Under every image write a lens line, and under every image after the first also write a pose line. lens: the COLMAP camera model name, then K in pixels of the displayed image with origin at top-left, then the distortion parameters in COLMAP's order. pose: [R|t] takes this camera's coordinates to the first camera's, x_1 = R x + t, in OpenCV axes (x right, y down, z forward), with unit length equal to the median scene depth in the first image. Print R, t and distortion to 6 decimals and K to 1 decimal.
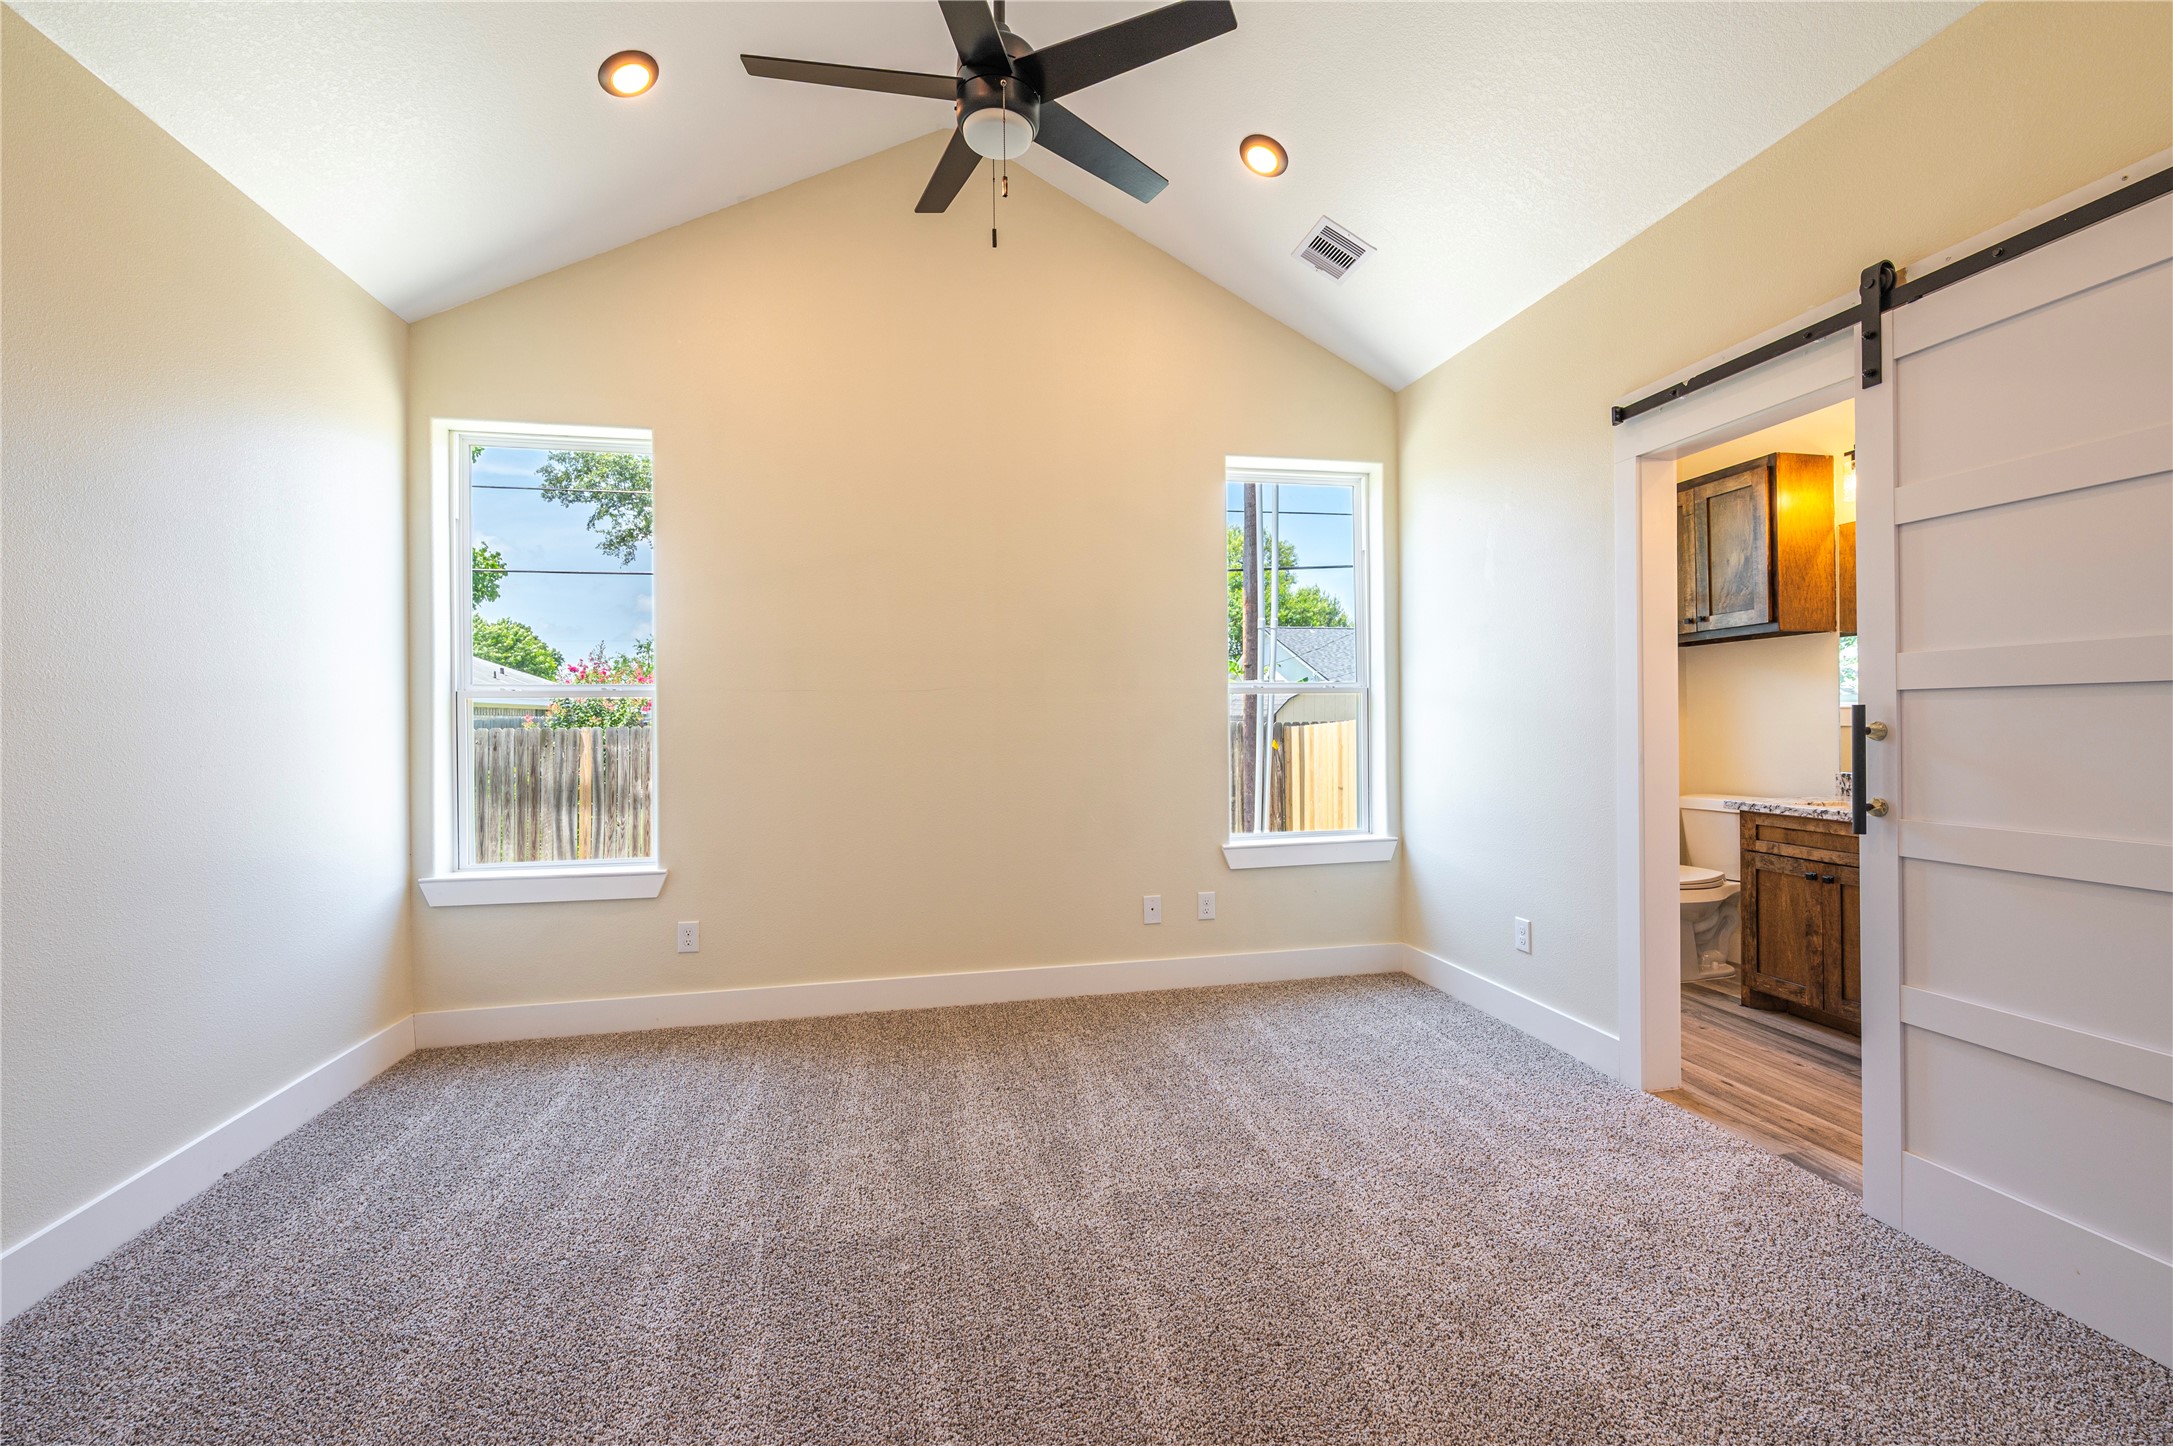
lens RADIAL K [[881.9, 0, 1055.8], [0, 881.9, 721.3], [0, 0, 1]] dist [-0.005023, 0.000374]
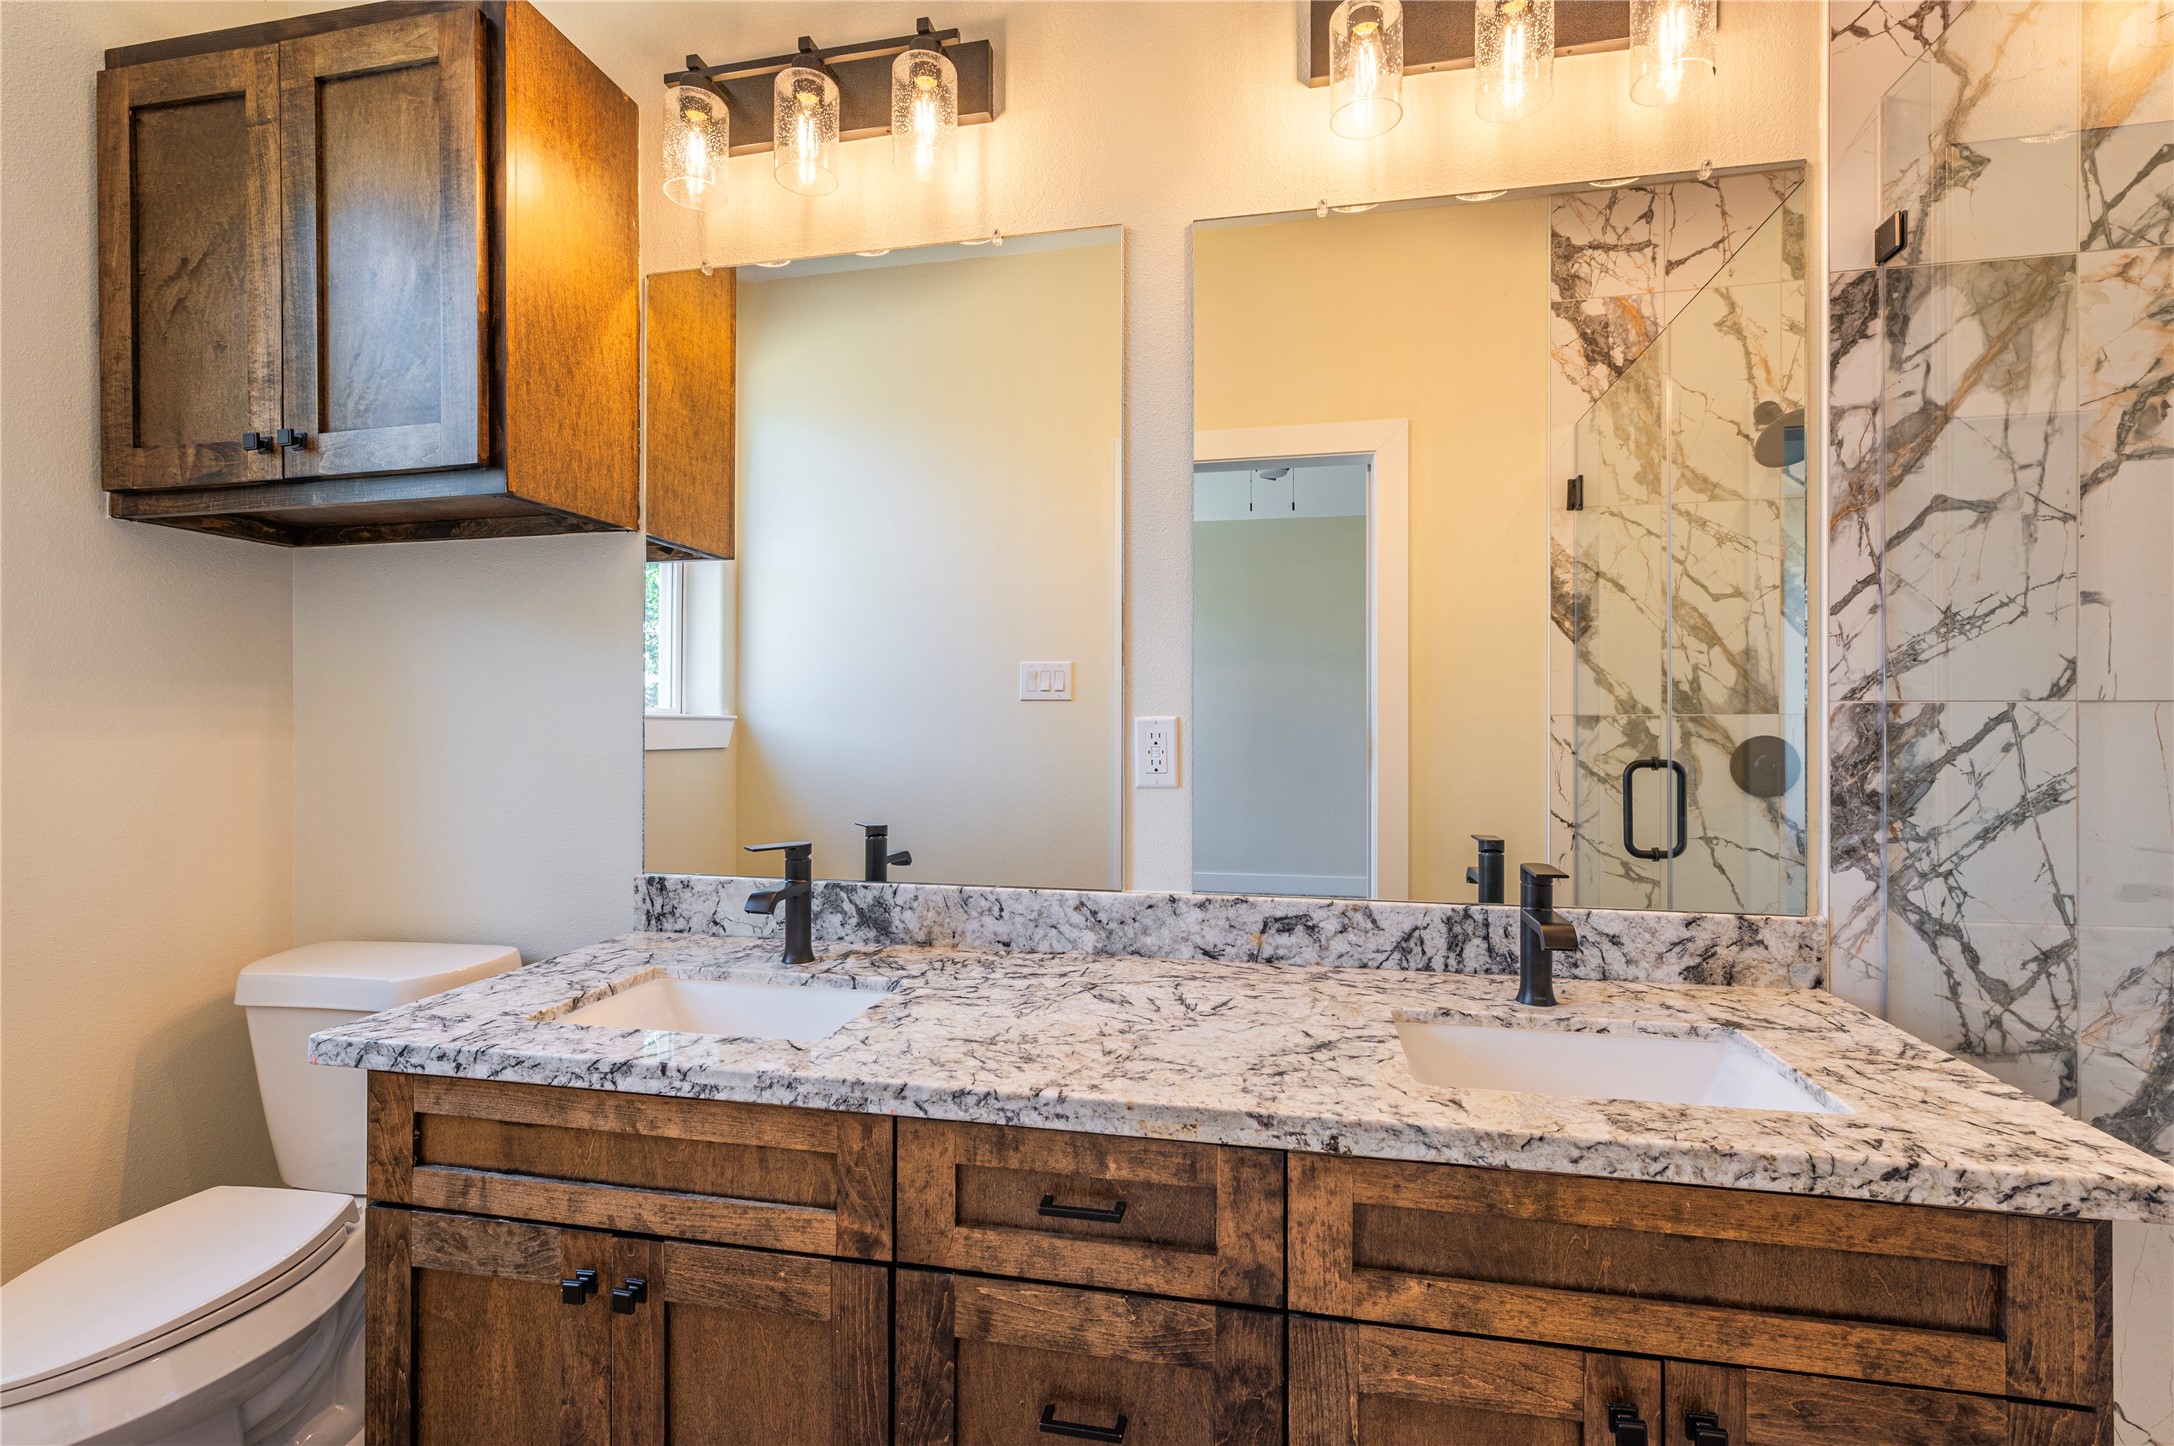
lens RADIAL K [[973.8, 0, 1126.1], [0, 973.8, 728.7], [0, 0, 1]] dist [0.001661, -0.000220]
pose [[0.345475, 0.008901, 0.938386, 0.591835], [-0.006215, 0.999955, -0.007197, -0.009657], [-0.938407, -0.003346, 0.345515, 0.688788]]
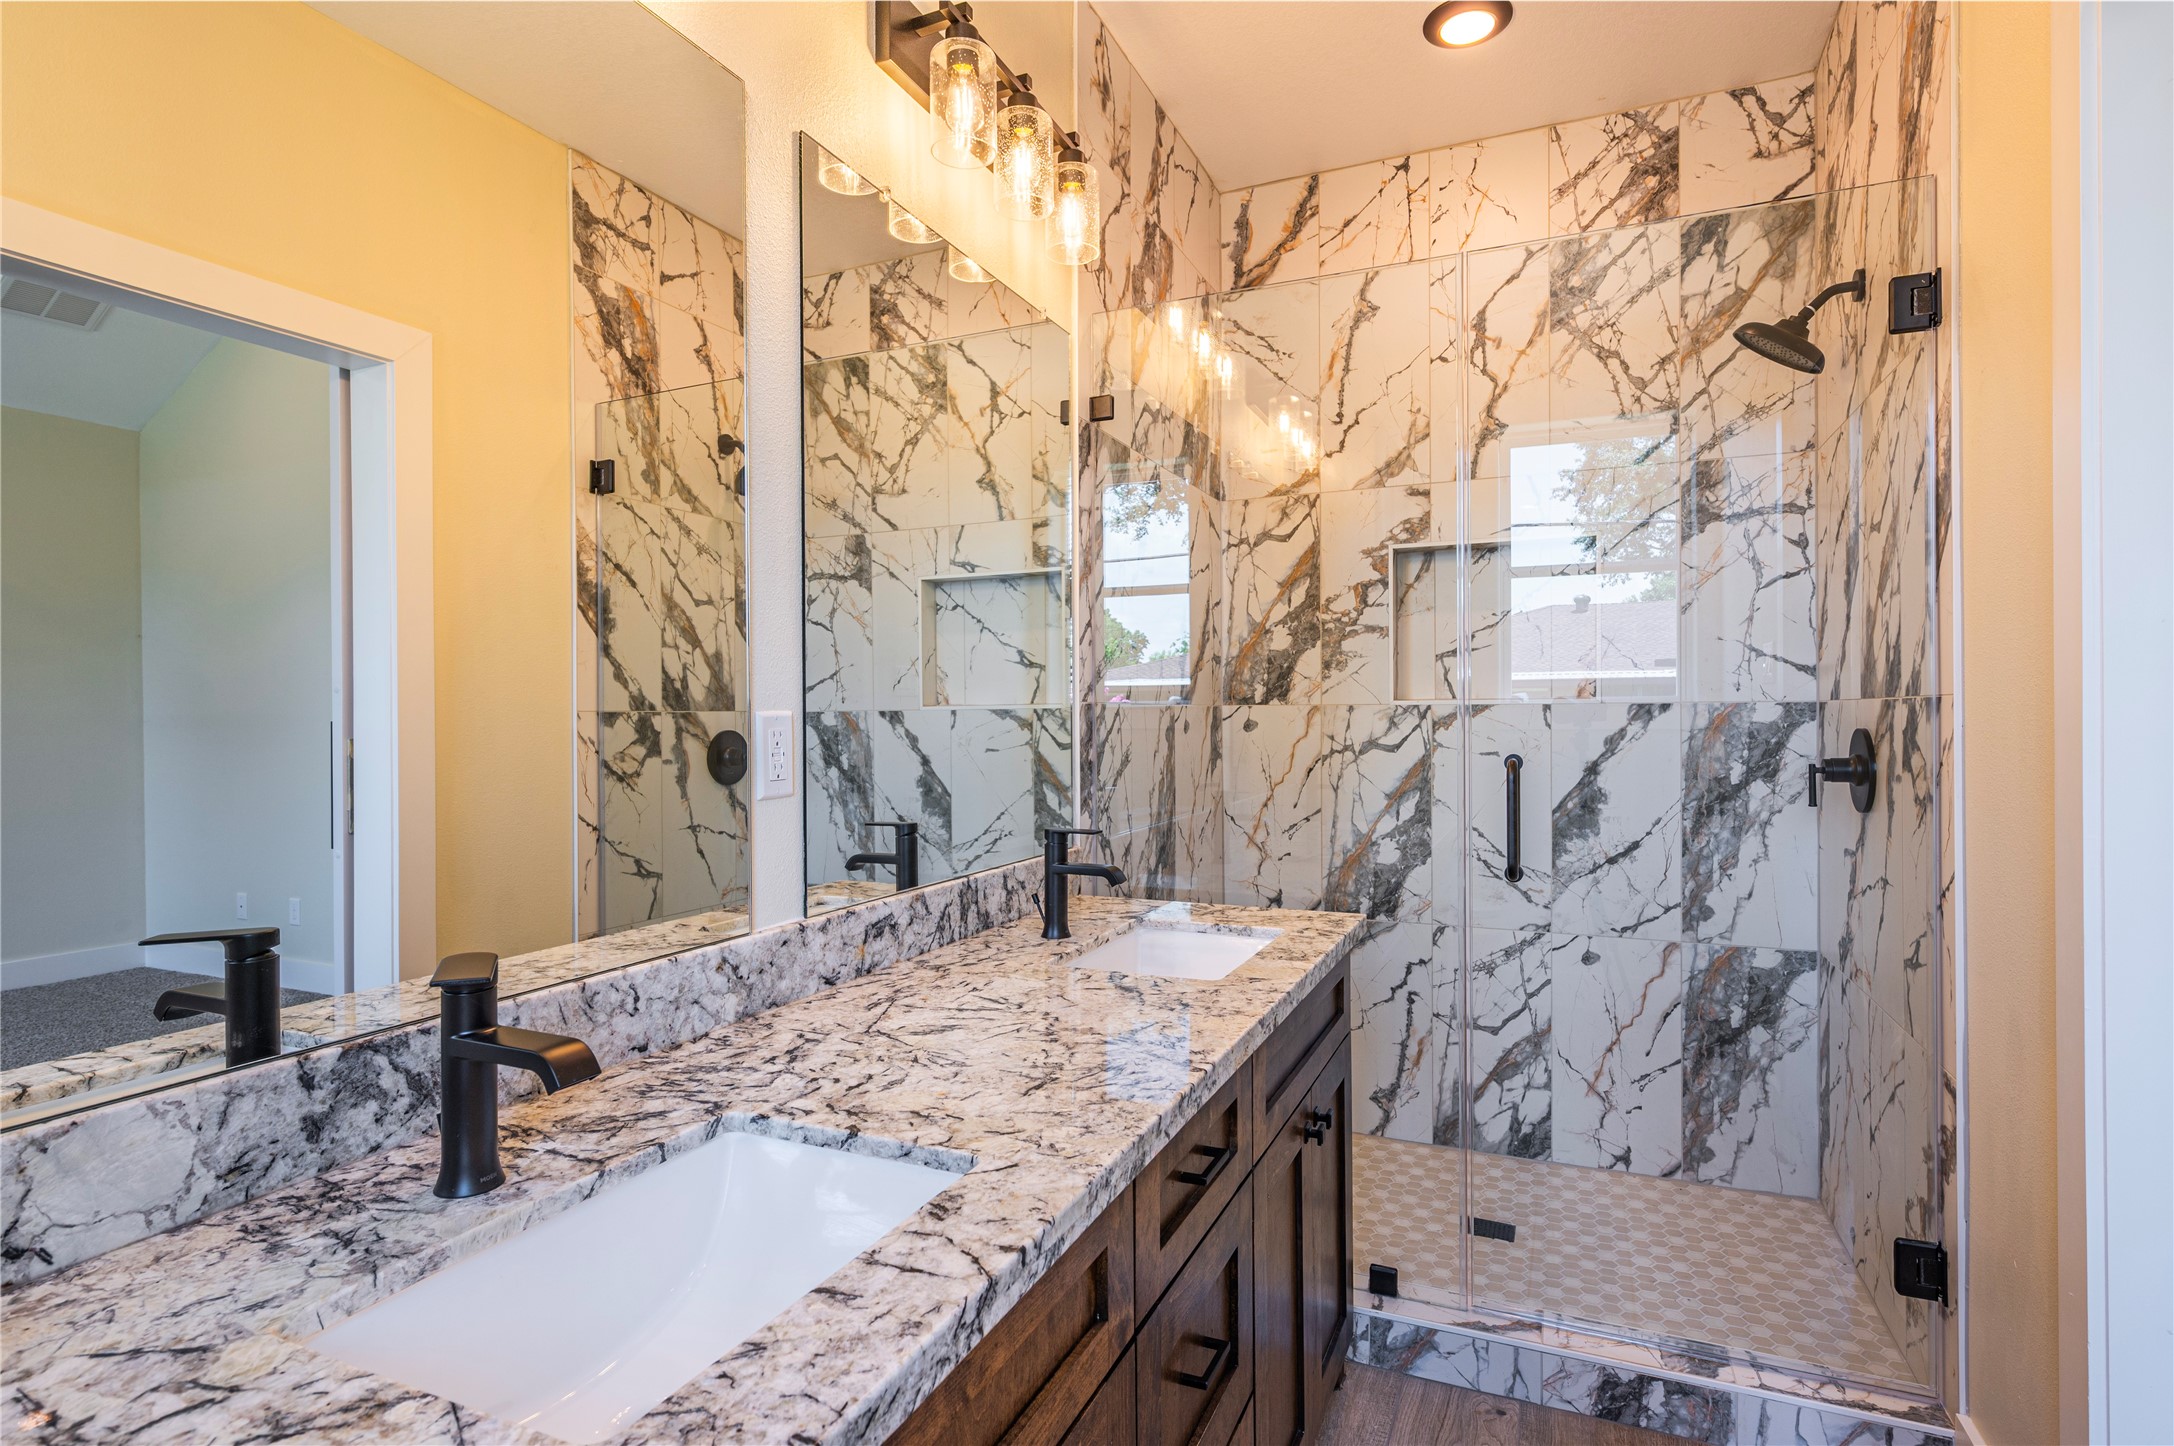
lens RADIAL K [[1050.6, 0, 1097.2], [0, 1050.6, 720.0], [0, 0, 1]] dist [0.000075, 0.000477]
pose [[-0.824686, 0.019106, 0.565268, 0.692388], [0.019552, 0.999795, -0.005268, -0.010514], [-0.565253, 0.006708, -0.824890, 1.081130]]
